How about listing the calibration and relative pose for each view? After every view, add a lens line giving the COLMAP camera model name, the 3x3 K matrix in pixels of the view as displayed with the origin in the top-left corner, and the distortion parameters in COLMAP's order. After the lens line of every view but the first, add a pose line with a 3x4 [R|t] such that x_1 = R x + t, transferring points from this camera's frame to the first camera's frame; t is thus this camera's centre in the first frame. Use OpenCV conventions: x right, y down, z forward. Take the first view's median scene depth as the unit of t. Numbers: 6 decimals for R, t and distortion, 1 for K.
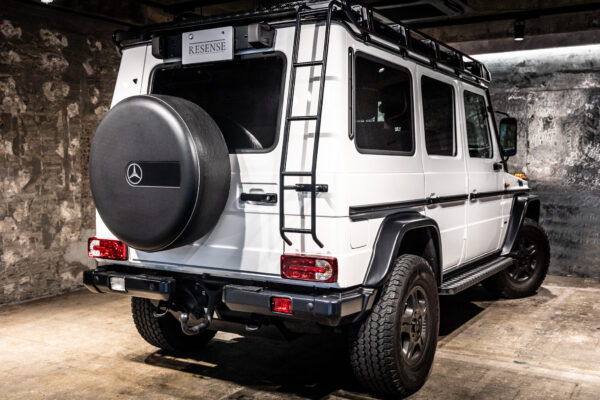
lens RADIAL K [[663.0, 0, 300.0], [0, 663.0, 200.0], [0, 0, 1]] dist [-0.011973, 0.018425]
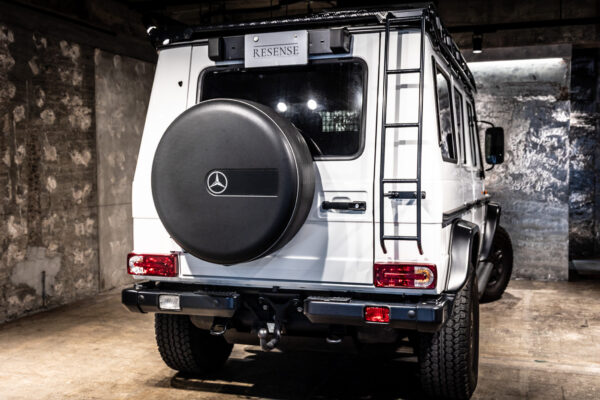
lens RADIAL K [[692.7, 0, 300.0], [0, 692.7, 200.0], [0, 0, 1]] dist [0.002616, -0.010122]
pose [[0.975305, -0.012462, 0.220511, -0.303044], [0.016282, 0.999747, -0.015518, 0.002173], [-0.220261, 0.018725, 0.975261, 0.014878]]
